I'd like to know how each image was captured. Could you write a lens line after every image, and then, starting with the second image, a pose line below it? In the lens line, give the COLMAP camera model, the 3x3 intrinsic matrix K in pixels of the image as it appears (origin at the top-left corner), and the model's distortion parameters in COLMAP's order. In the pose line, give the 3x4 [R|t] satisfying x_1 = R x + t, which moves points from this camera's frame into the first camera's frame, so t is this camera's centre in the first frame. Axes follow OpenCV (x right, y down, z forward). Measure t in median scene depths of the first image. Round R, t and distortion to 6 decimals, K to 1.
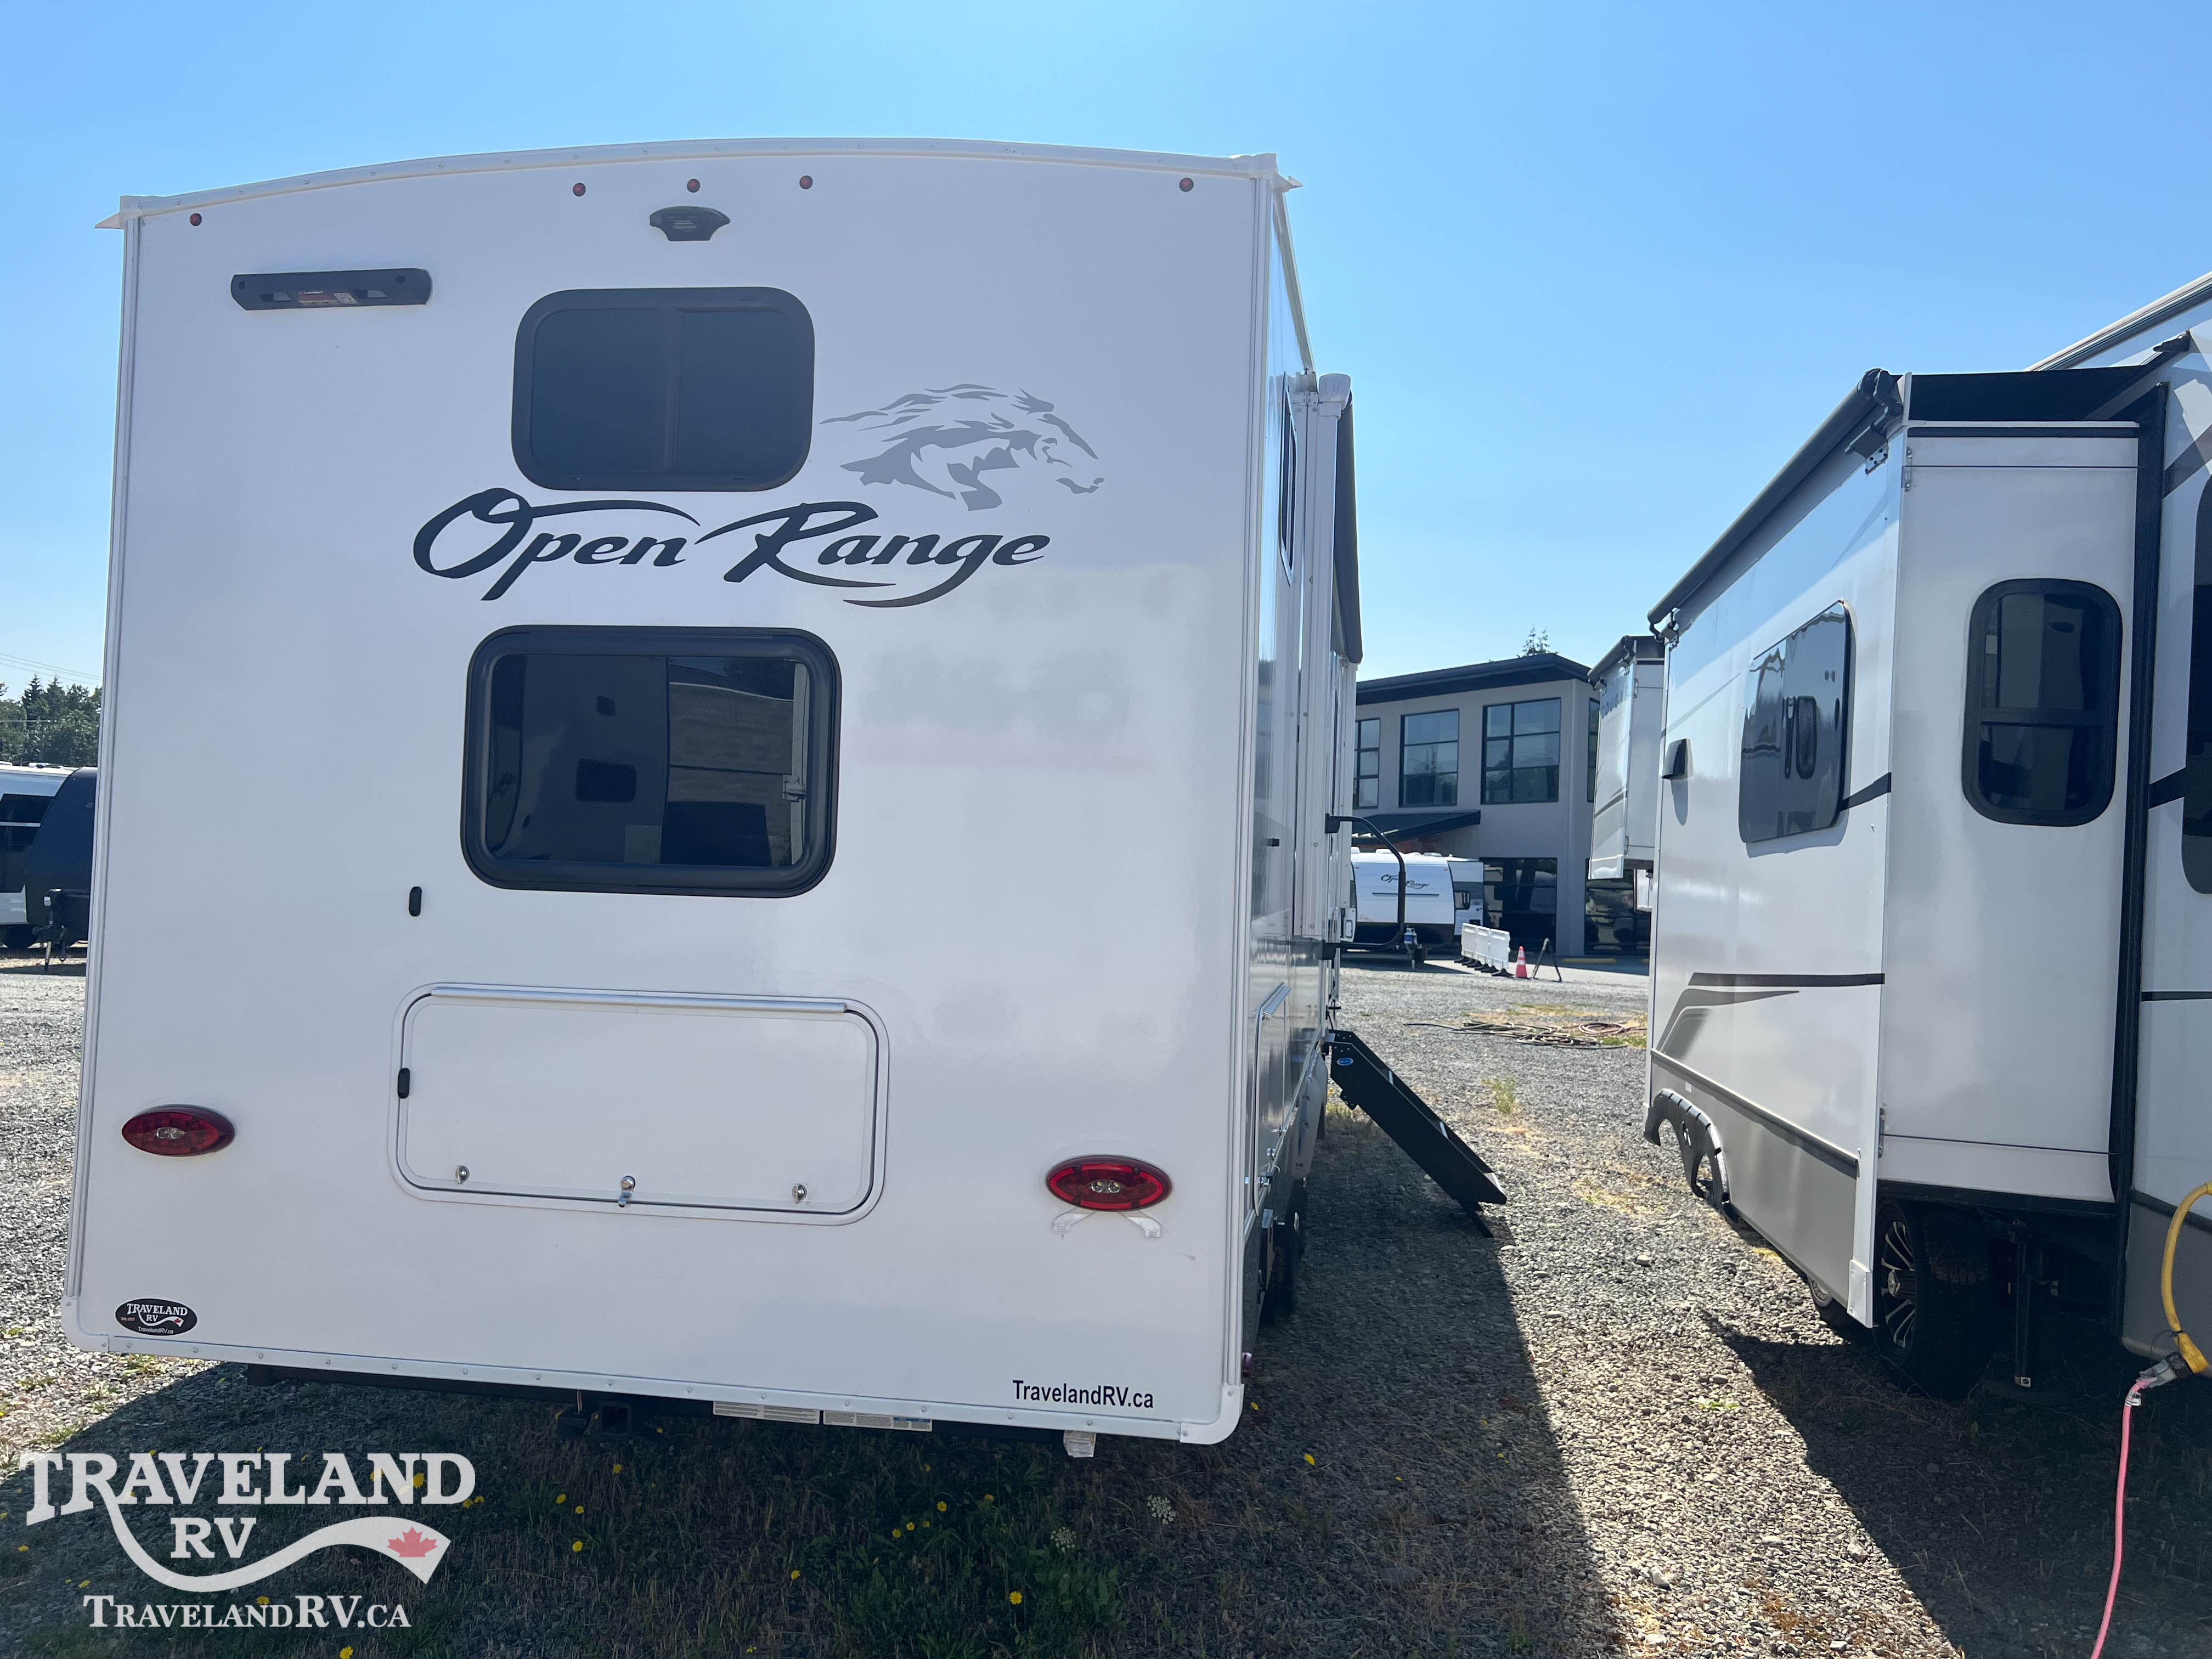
lens RADIAL K [[1662.9, 0, 1110.4], [0, 1662.9, 813.7], [0, 0, 1]] dist [0.070541, -0.093080]
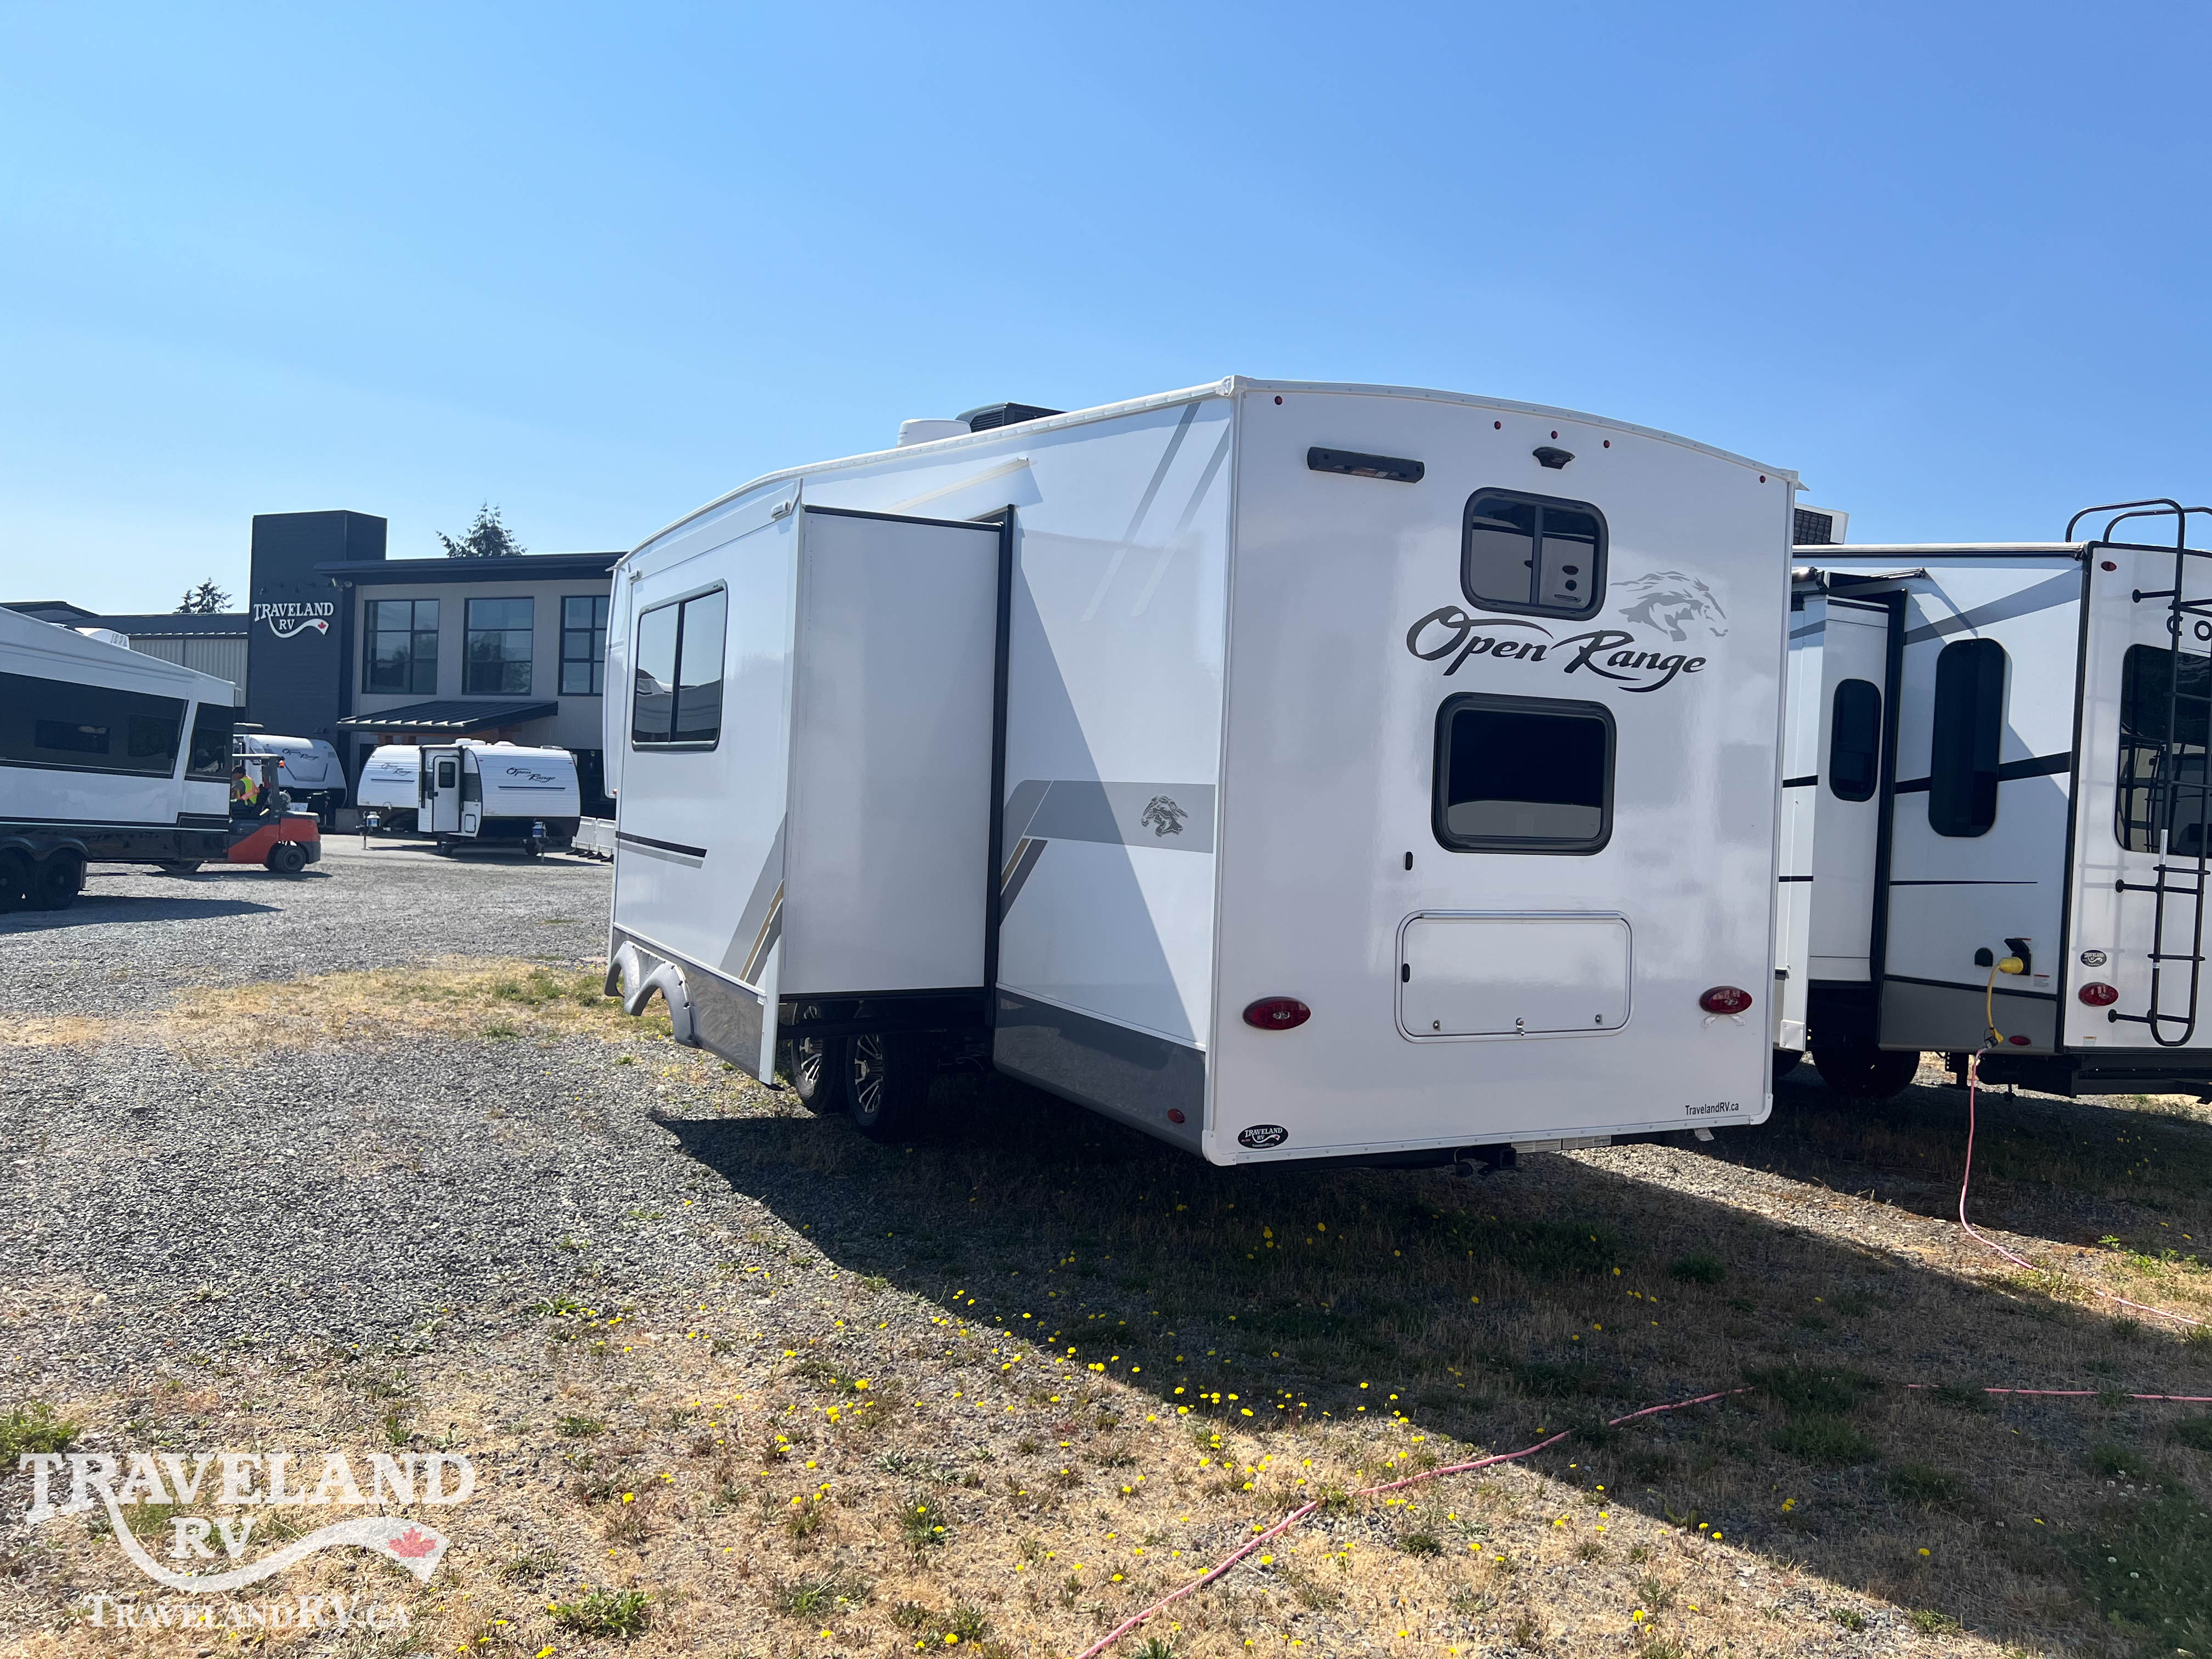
lens RADIAL K [[1662.9, 0, 1110.4], [0, 1662.9, 813.7], [0, 0, 1]] dist [0.070541, -0.093080]
pose [[0.804430, -0.008826, 0.593982, -1.613292], [-0.032912, 0.997692, 0.059397, -0.079891], [-0.593135, -0.067330, 0.802282, -0.112031]]
